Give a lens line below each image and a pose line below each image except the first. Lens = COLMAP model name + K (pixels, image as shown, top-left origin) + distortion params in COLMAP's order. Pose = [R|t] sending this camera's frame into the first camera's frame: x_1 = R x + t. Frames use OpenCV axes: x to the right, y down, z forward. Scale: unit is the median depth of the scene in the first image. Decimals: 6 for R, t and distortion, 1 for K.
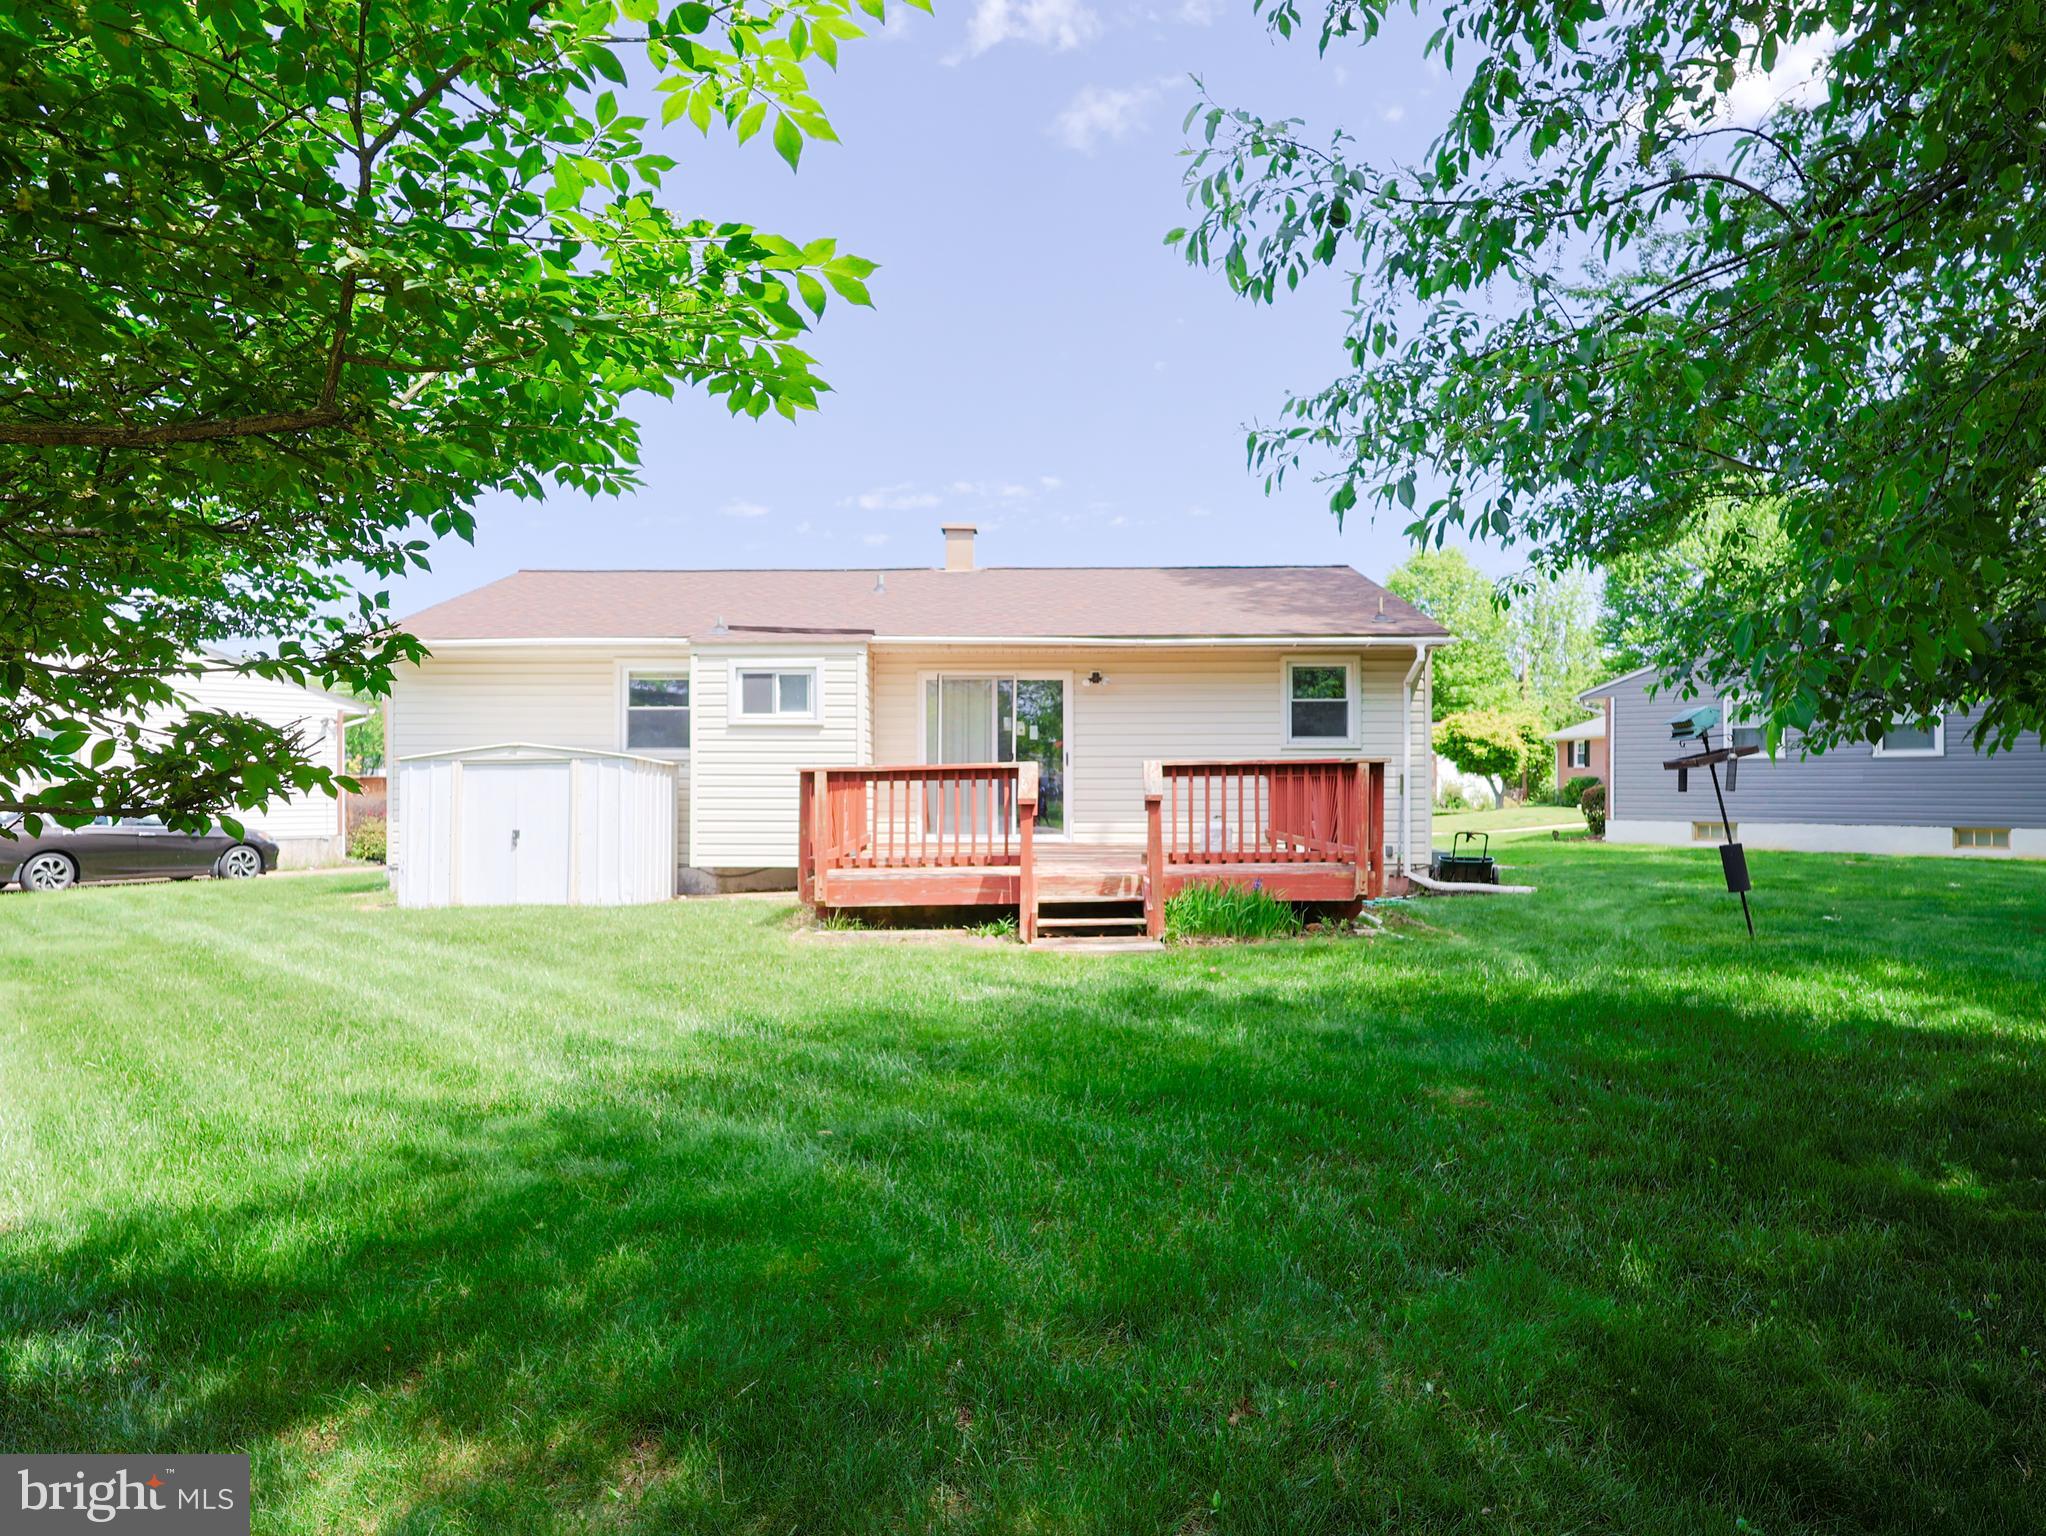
lens RADIAL K [[1249.6, 0, 1023.0], [0, 1249.6, 768.0], [0, 0, 1]] dist [0.000708, 0.000080]
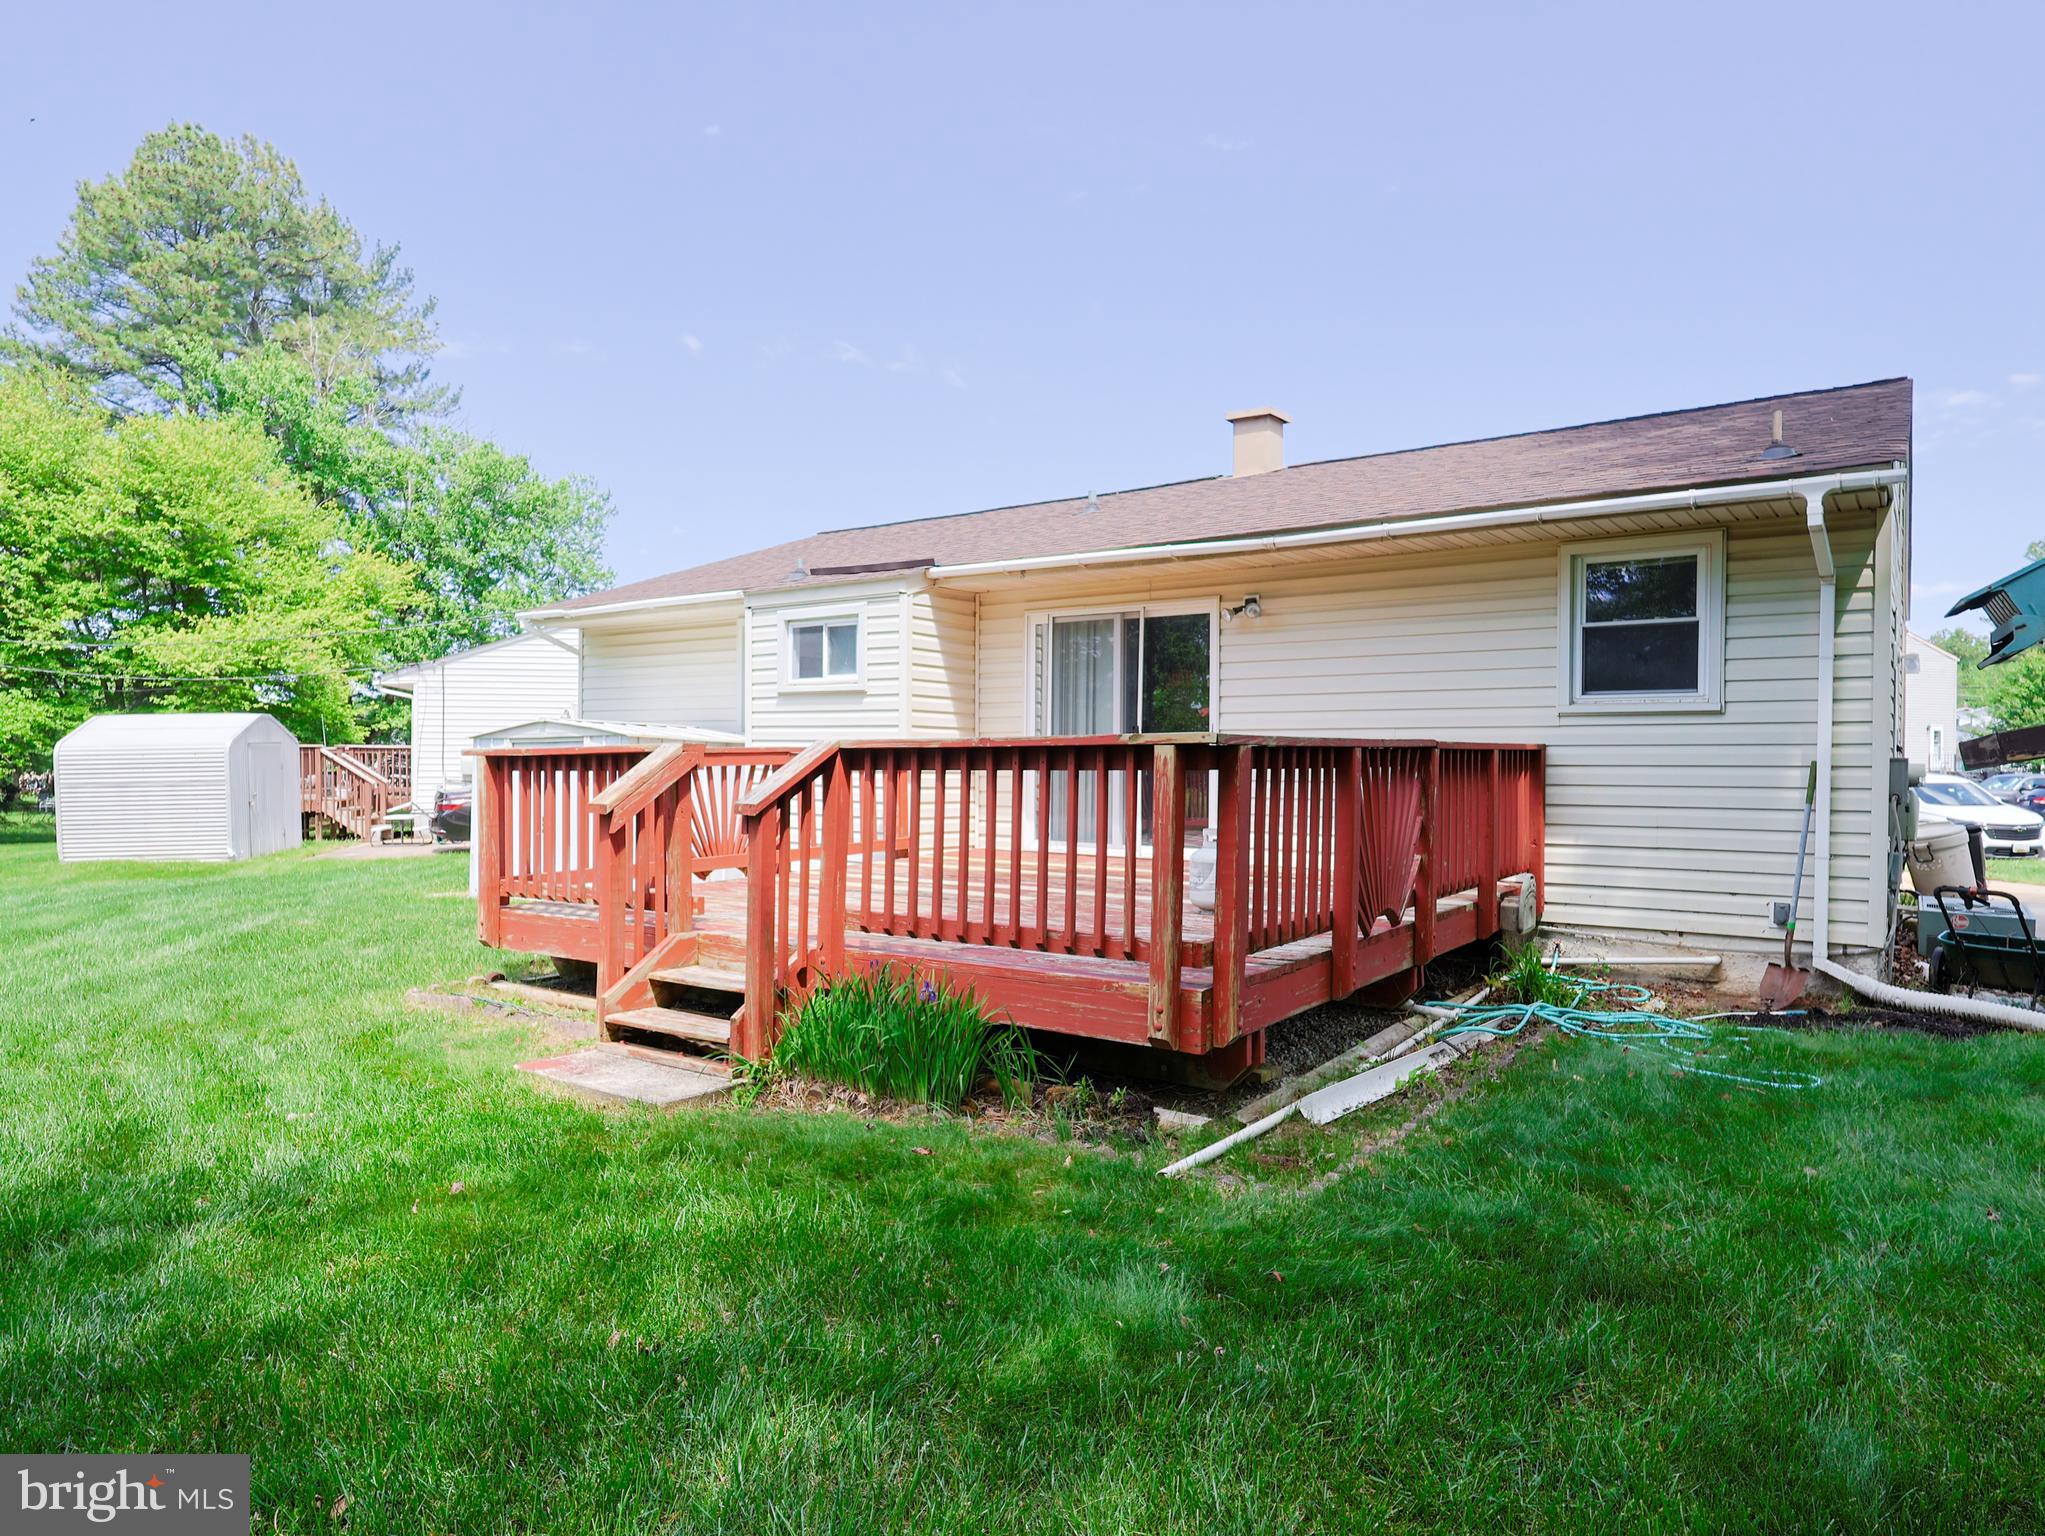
lens RADIAL K [[1249.0, 0, 1022.5], [0, 1249.0, 768.0], [0, 0, 1]] dist [0.000708, 0.000080]
pose [[0.810982, 0.012290, -0.584942, 0.340897], [-0.000144, 0.999784, 0.020806, -0.003027], [0.585072, -0.016789, 0.810808, 0.417252]]
